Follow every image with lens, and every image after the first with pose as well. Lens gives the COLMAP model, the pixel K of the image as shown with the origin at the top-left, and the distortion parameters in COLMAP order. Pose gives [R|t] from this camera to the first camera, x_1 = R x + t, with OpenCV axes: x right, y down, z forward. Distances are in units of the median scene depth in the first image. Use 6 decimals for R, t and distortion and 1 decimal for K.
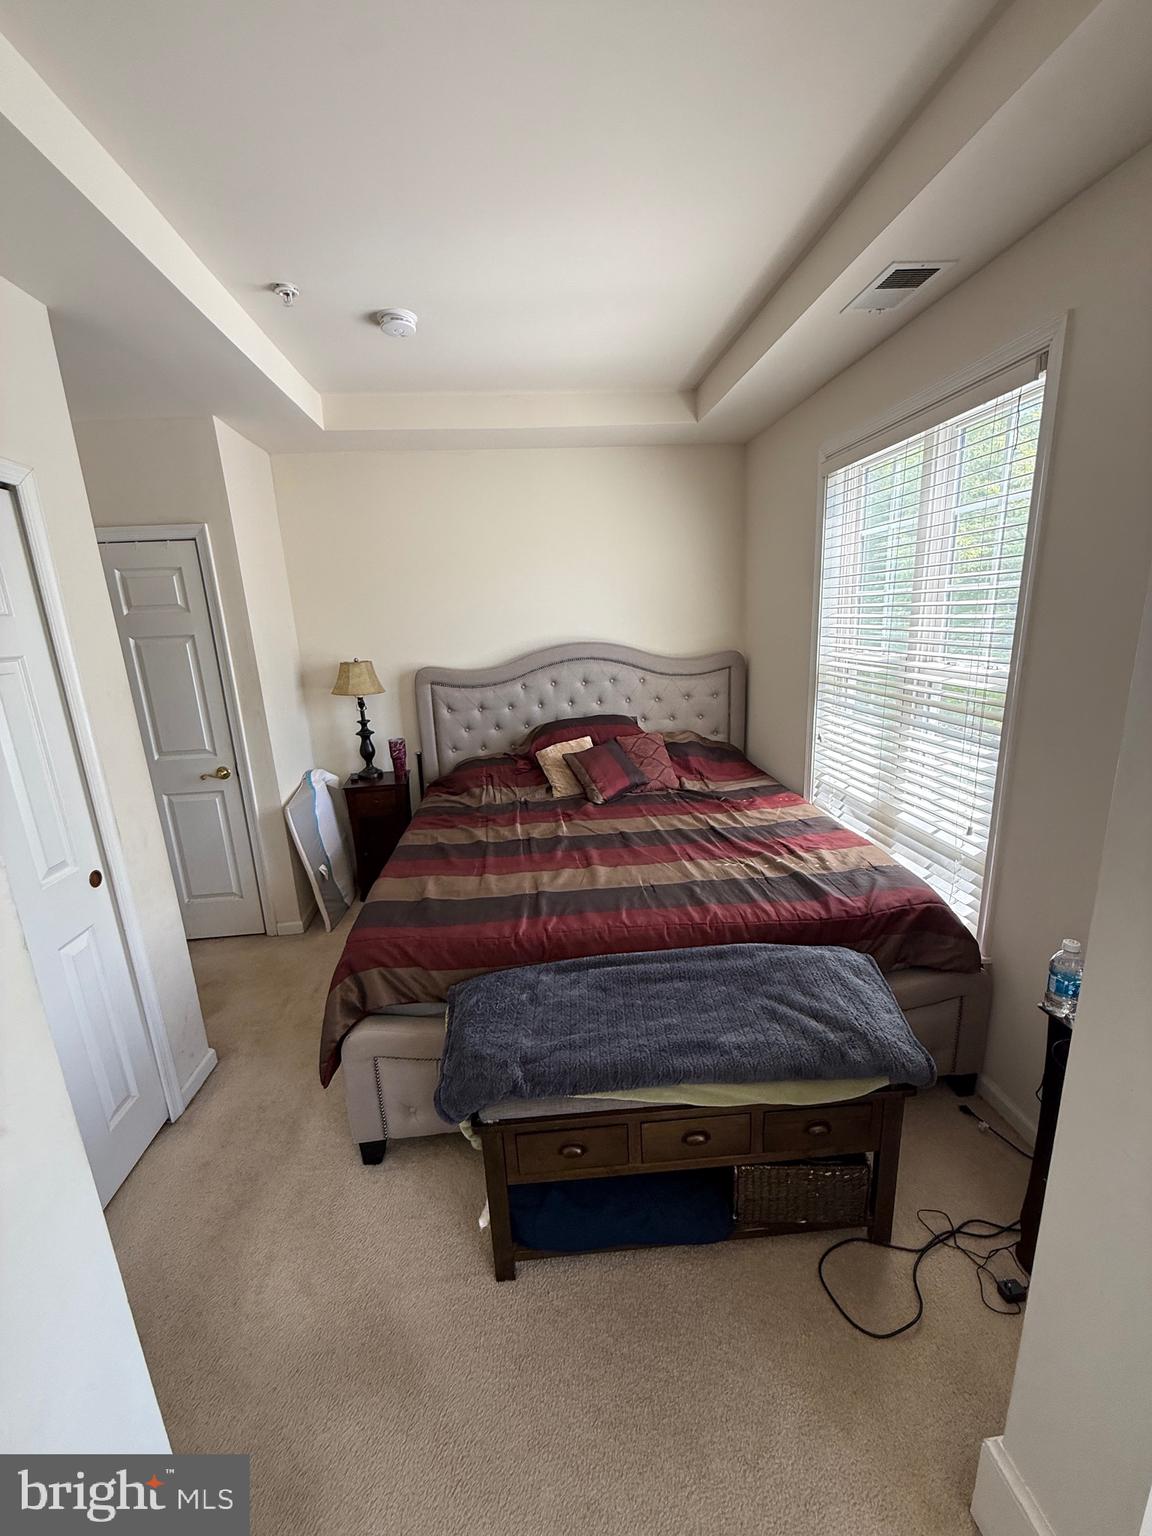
lens RADIAL K [[611.6, 0, 571.7], [0, 611.6, 766.8], [0, 0, 1]] dist [0.001372, 0.000352]
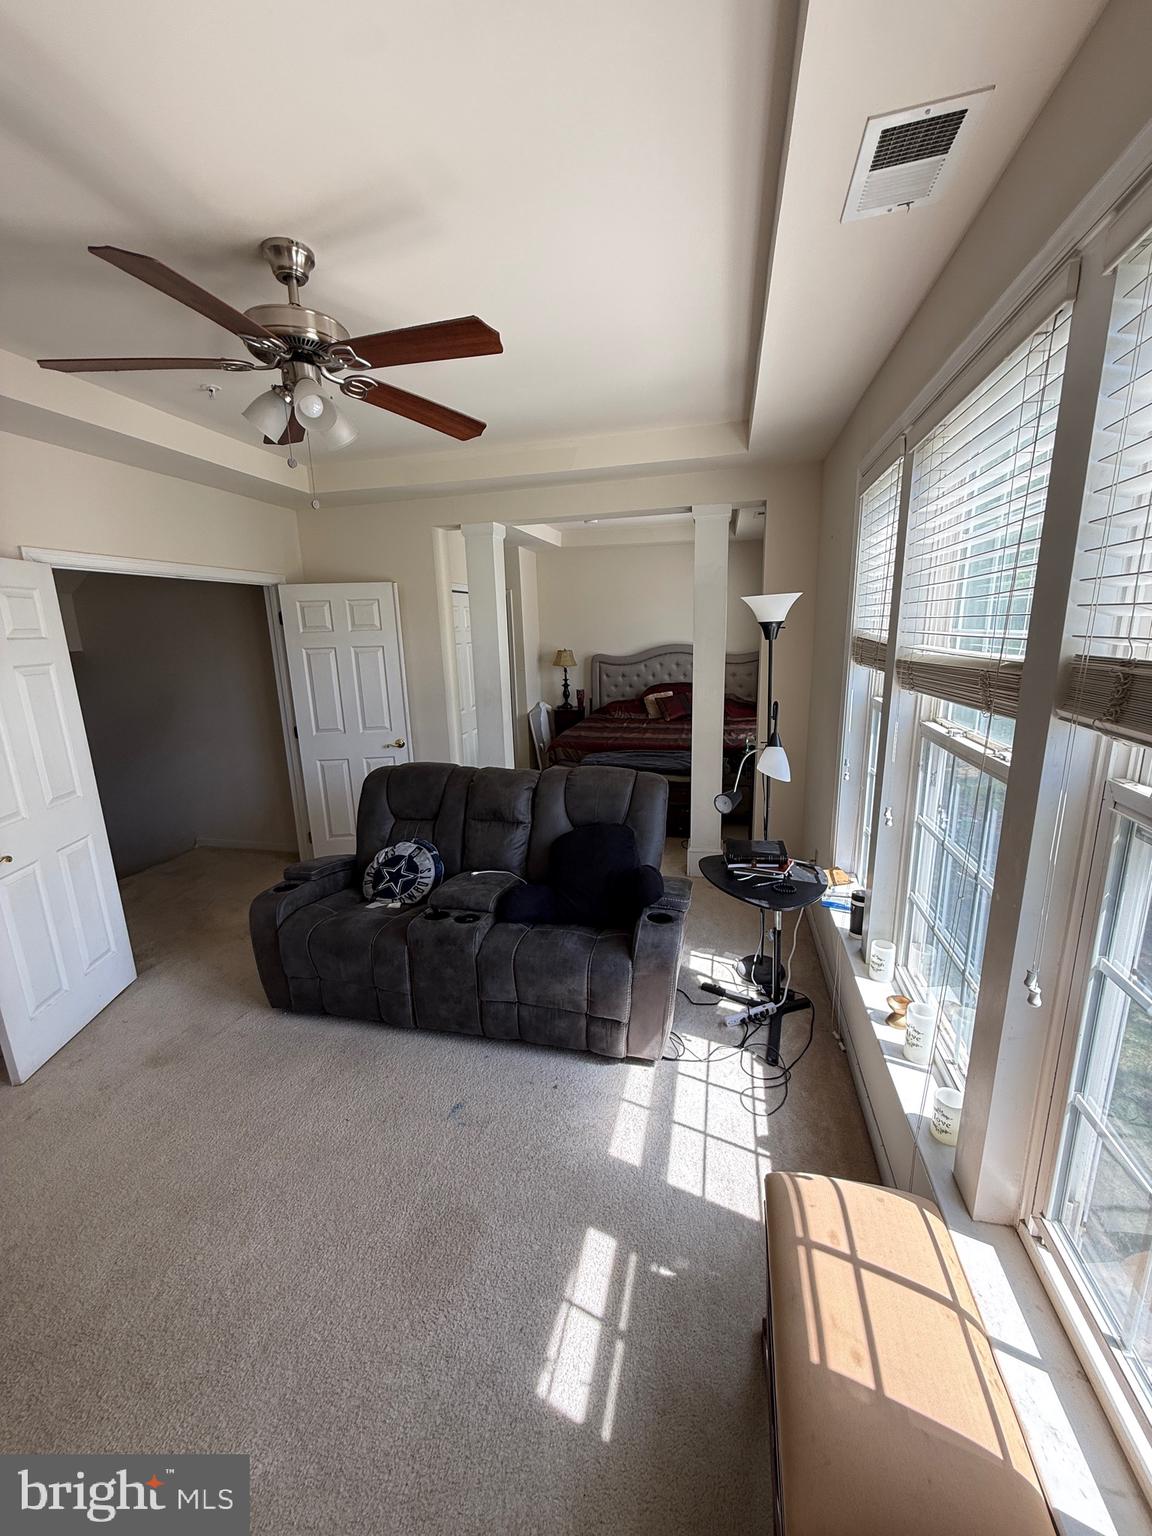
lens RADIAL K [[611.6, 0, 573.4], [0, 611.6, 765.9], [0, 0, 1]] dist [0.001372, 0.000352]
pose [[0.945683, 0.089167, -0.312623, 0.346001], [-0.091877, 0.995752, 0.006083, 0.196444], [0.311838, 0.022970, 0.949858, -0.921378]]
